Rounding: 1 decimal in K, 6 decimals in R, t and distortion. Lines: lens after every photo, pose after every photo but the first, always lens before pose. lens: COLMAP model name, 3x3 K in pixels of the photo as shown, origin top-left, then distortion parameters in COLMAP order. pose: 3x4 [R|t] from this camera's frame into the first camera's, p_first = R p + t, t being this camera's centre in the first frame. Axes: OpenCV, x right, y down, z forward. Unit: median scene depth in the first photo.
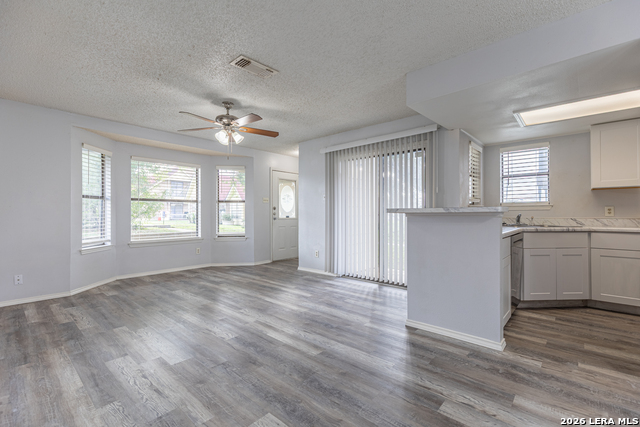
lens RADIAL K [[287.0, 0, 322.5], [0, 287.0, 212.3], [0, 0, 1]] dist [0.007754, -0.001029]
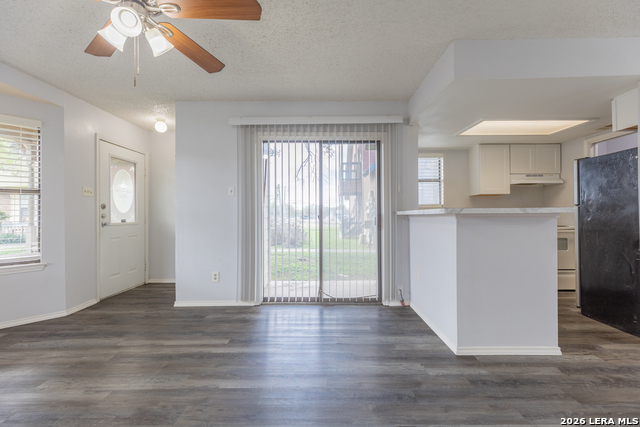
lens RADIAL K [[287.0, 0, 322.5], [0, 287.0, 212.3], [0, 0, 1]] dist [0.007754, -0.001029]
pose [[0.747385, 0.003810, 0.664381, -0.392357], [-0.000147, 0.999984, -0.005569, 0.001824], [-0.664392, 0.004065, 0.747374, 0.495096]]
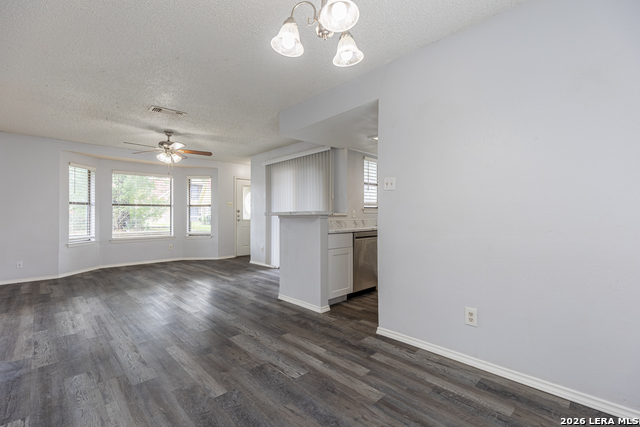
lens RADIAL K [[287.0, 0, 322.5], [0, 287.0, 212.3], [0, 0, 1]] dist [0.007754, -0.001029]
pose [[0.997616, -0.002950, -0.068944, 0.449732], [0.002585, 0.999982, -0.005384, -0.003935], [0.068959, 0.005193, 0.997606, -0.252515]]
